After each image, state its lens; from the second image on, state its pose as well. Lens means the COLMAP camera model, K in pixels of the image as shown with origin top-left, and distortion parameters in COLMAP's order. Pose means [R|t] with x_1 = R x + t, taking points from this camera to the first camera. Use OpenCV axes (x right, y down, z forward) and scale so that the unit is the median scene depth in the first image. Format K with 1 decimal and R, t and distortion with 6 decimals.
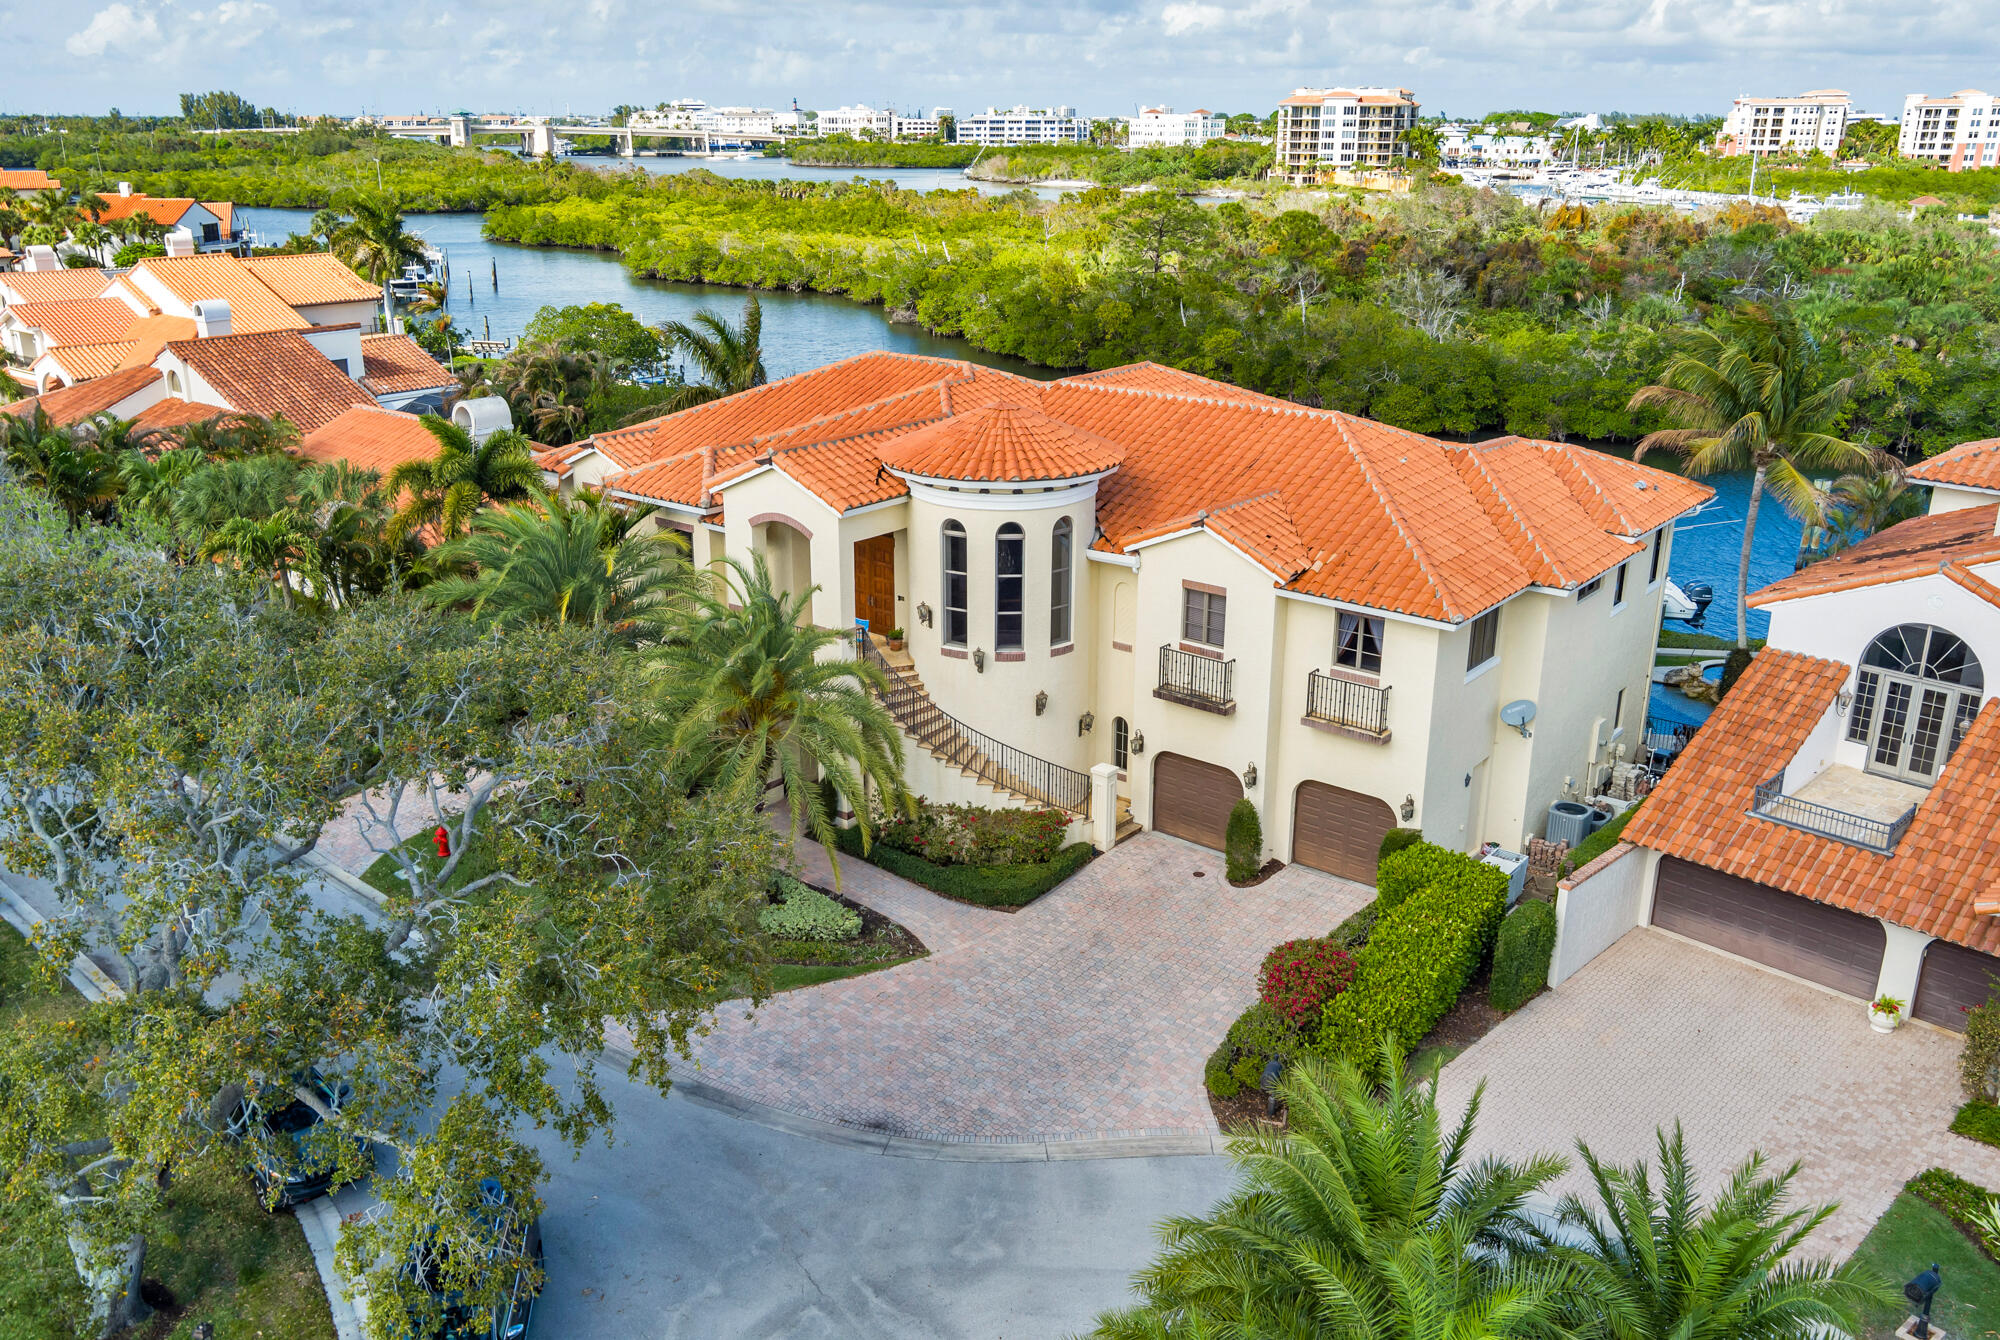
lens RADIAL K [[1604.6, 0, 992.6], [0, 1604.6, 667.8], [0, 0, 1]] dist [-0.027867, 0.039911]
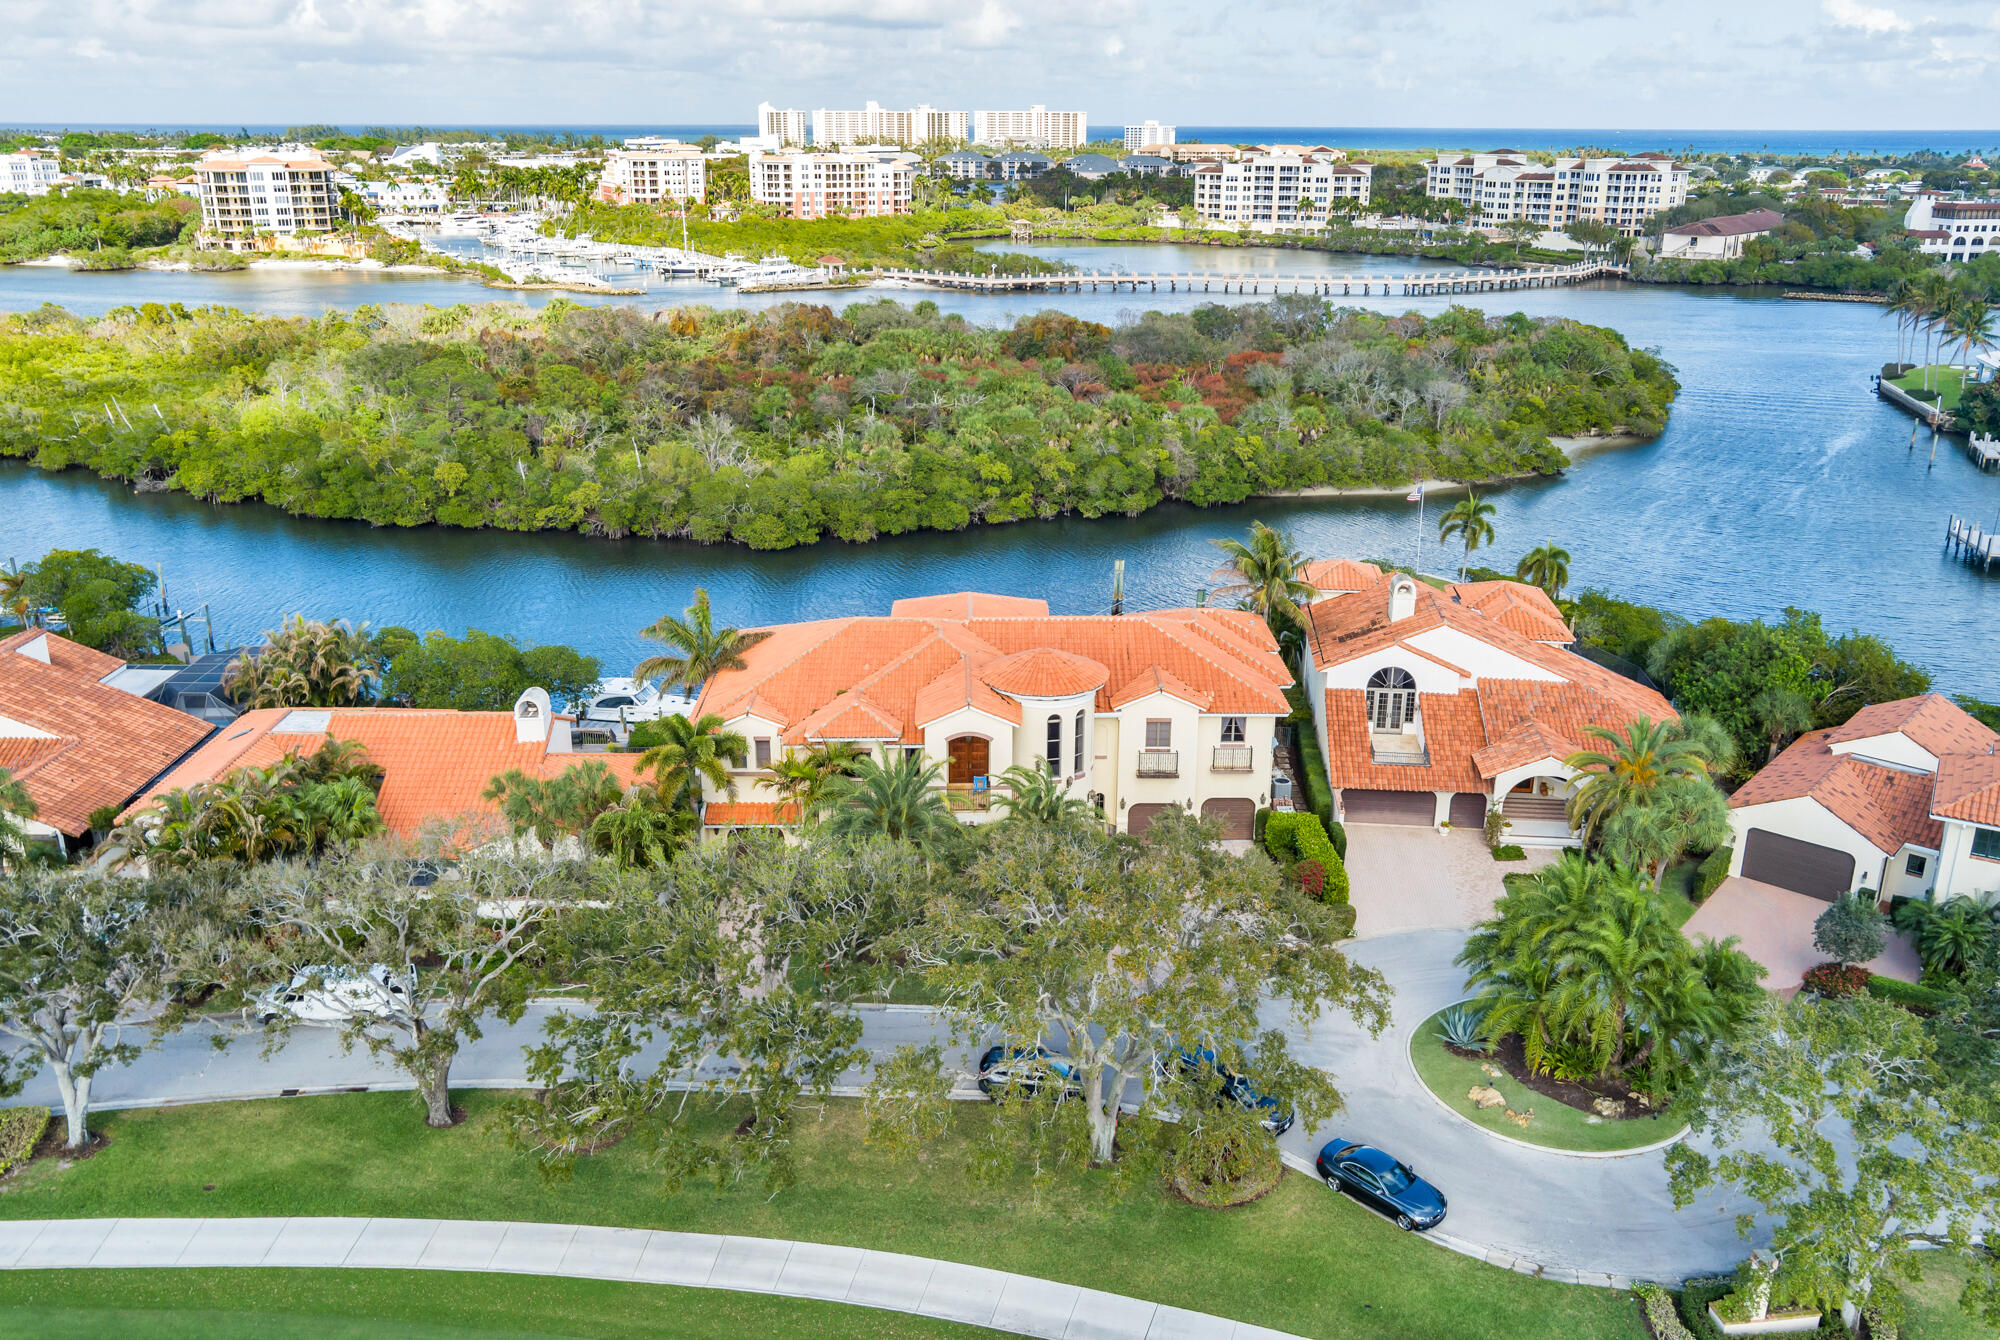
lens RADIAL K [[1604.6, 0, 992.6], [0, 1604.6, 667.8], [0, 0, 1]] dist [-0.027867, 0.039911]
pose [[0.766544, -0.206088, 0.608225, -0.273172], [0.206778, 0.975876, 0.070059, -0.065468], [-0.607991, 0.072065, 0.790667, -0.107320]]
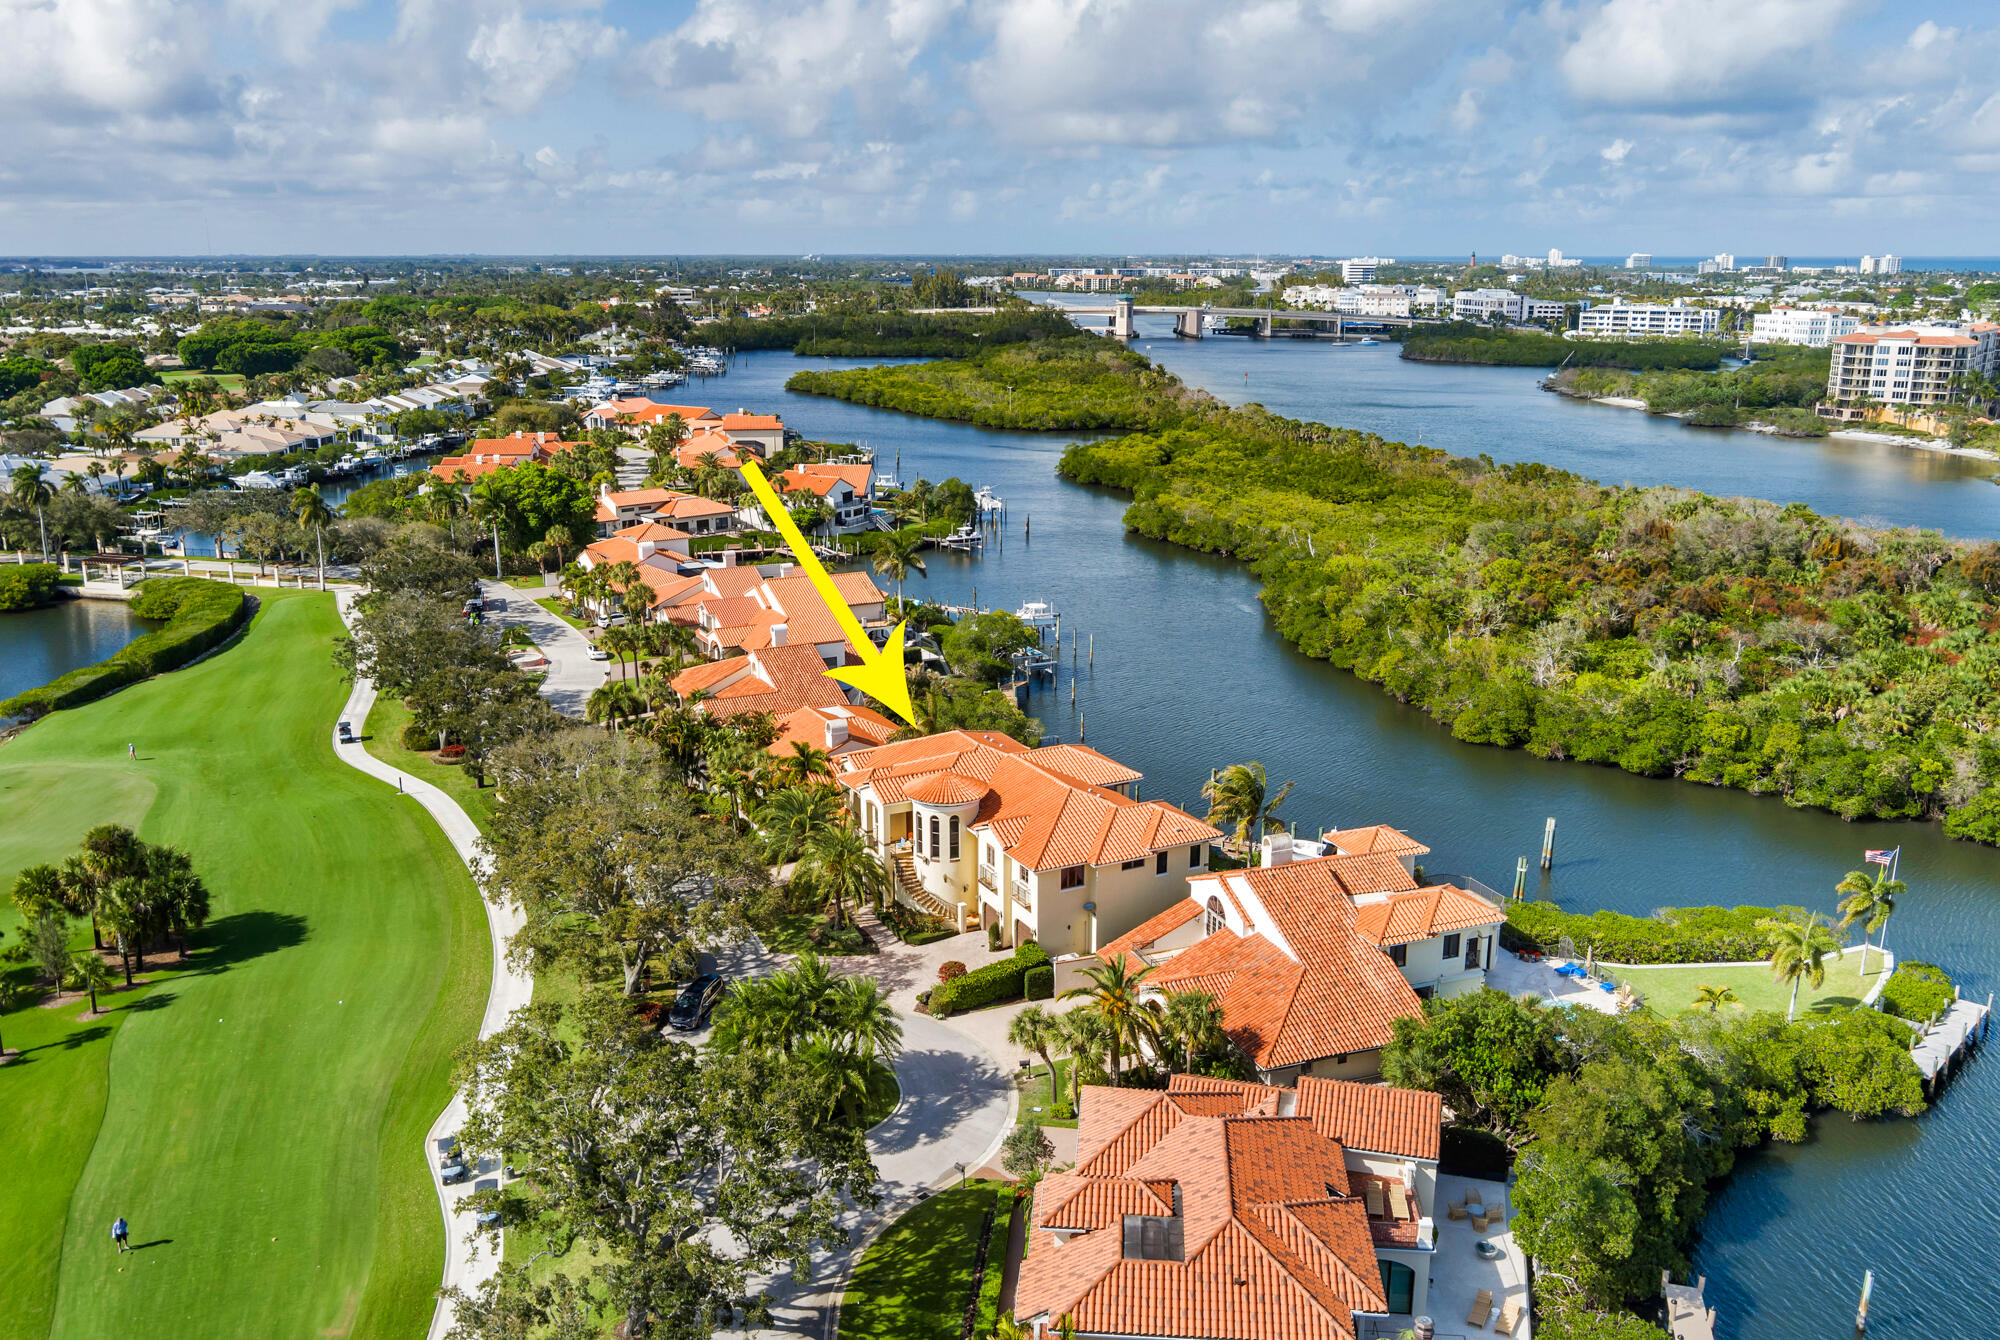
lens RADIAL K [[1597.5, 0, 1000.0], [0, 1597.5, 670.0], [0, 0, 1]] dist [-0.001477, 0.007130]
pose [[0.918580, 0.097317, -0.383066, 0.265634], [-0.126895, 0.990518, -0.052653, -0.047011], [0.374310, 0.096975, 0.922219, -0.368900]]
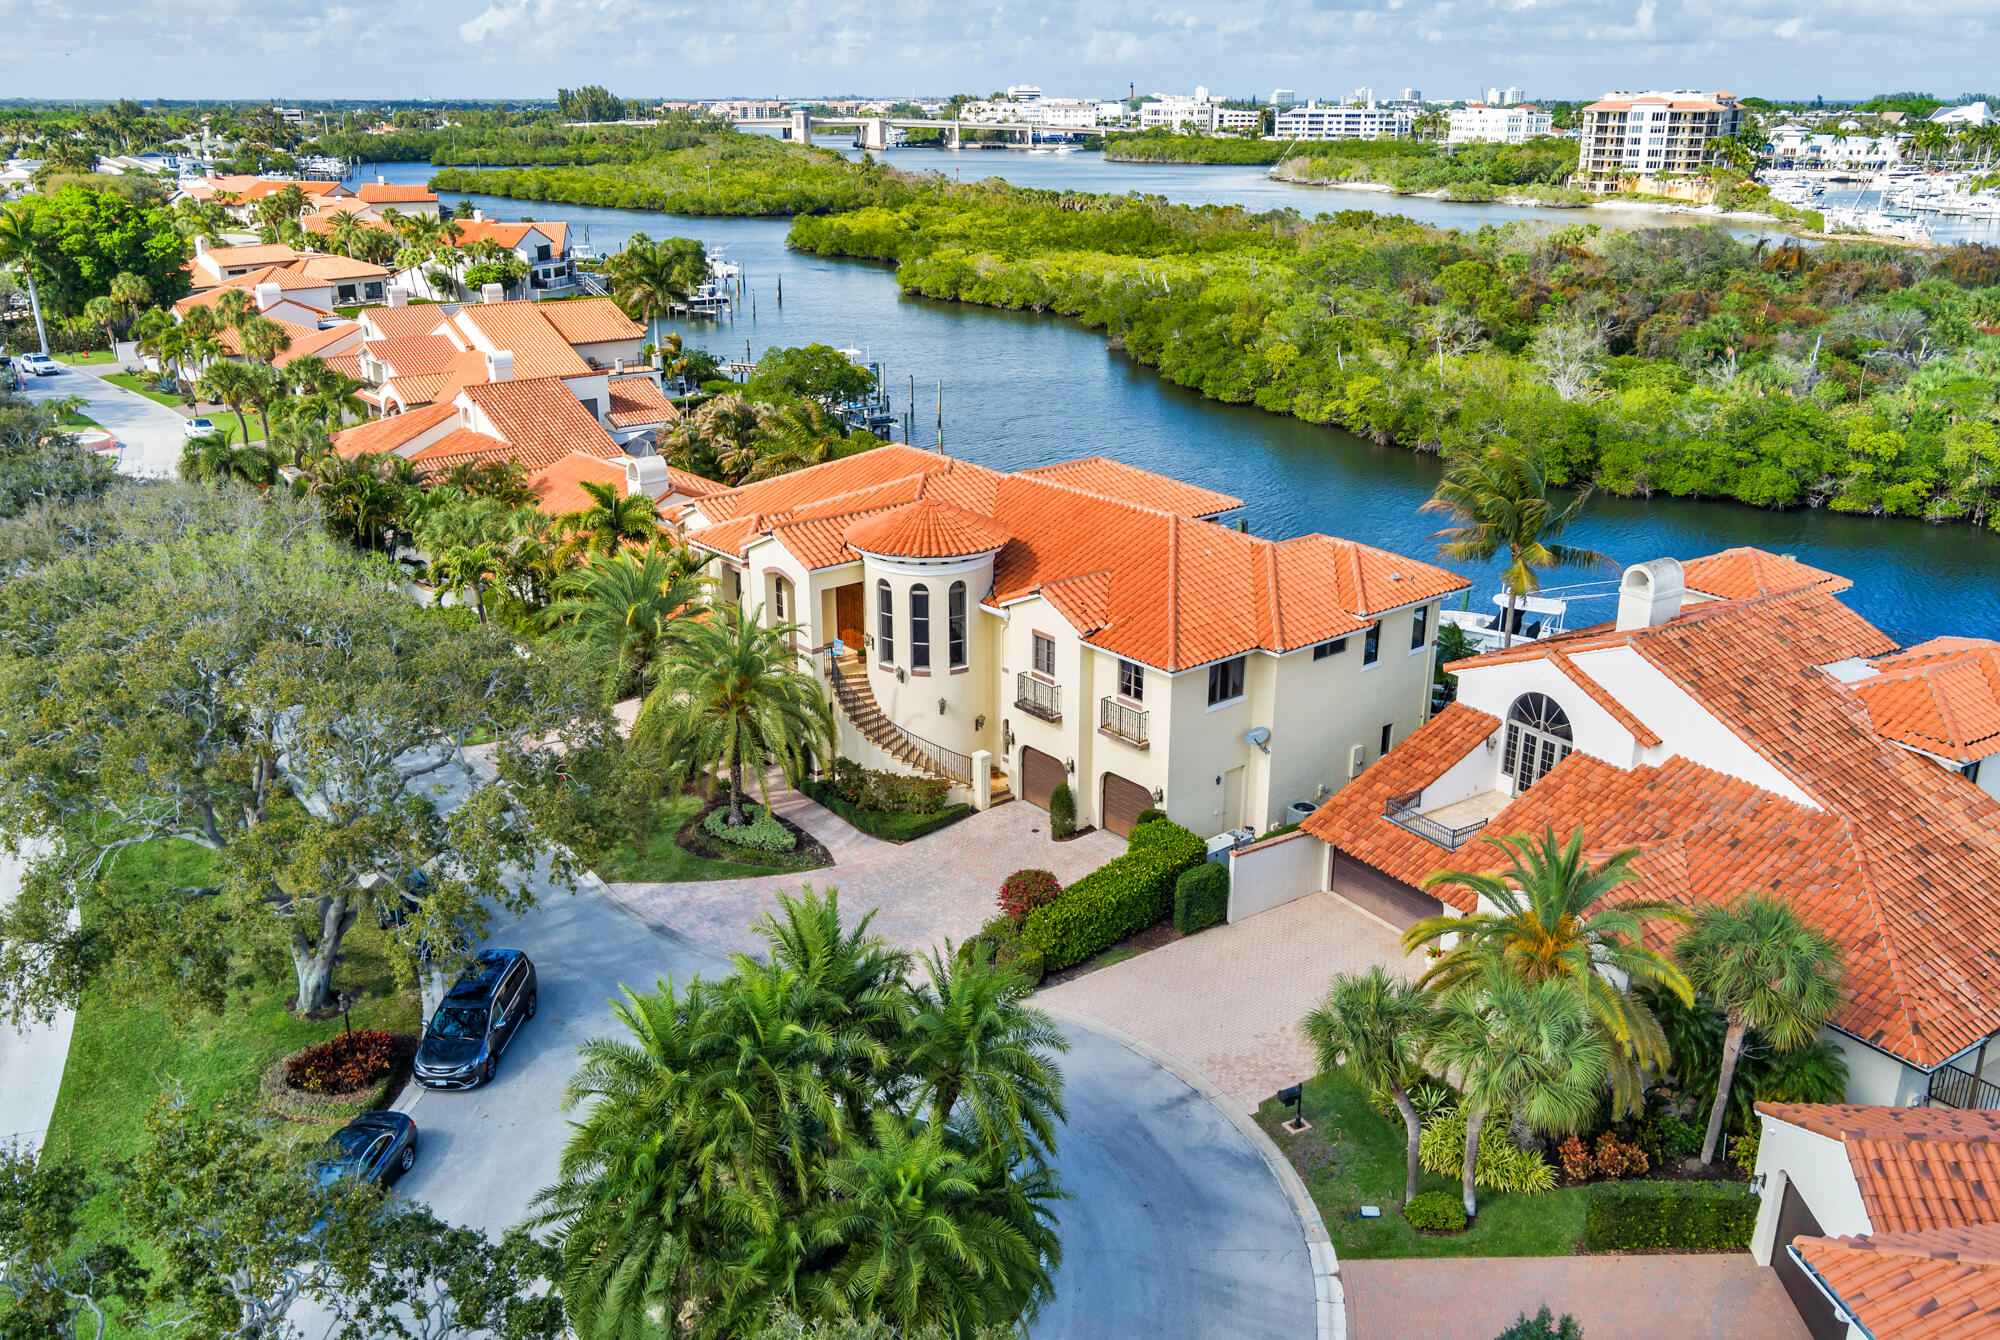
lens RADIAL K [[1604.6, 0, 992.6], [0, 1604.6, 667.8], [0, 0, 1]] dist [-0.027867, 0.039911]
pose [[0.979882, 0.063571, -0.189183, 0.078835], [-0.061526, 0.997966, 0.016665, -0.009042], [0.189857, -0.004690, 0.981801, -0.096722]]
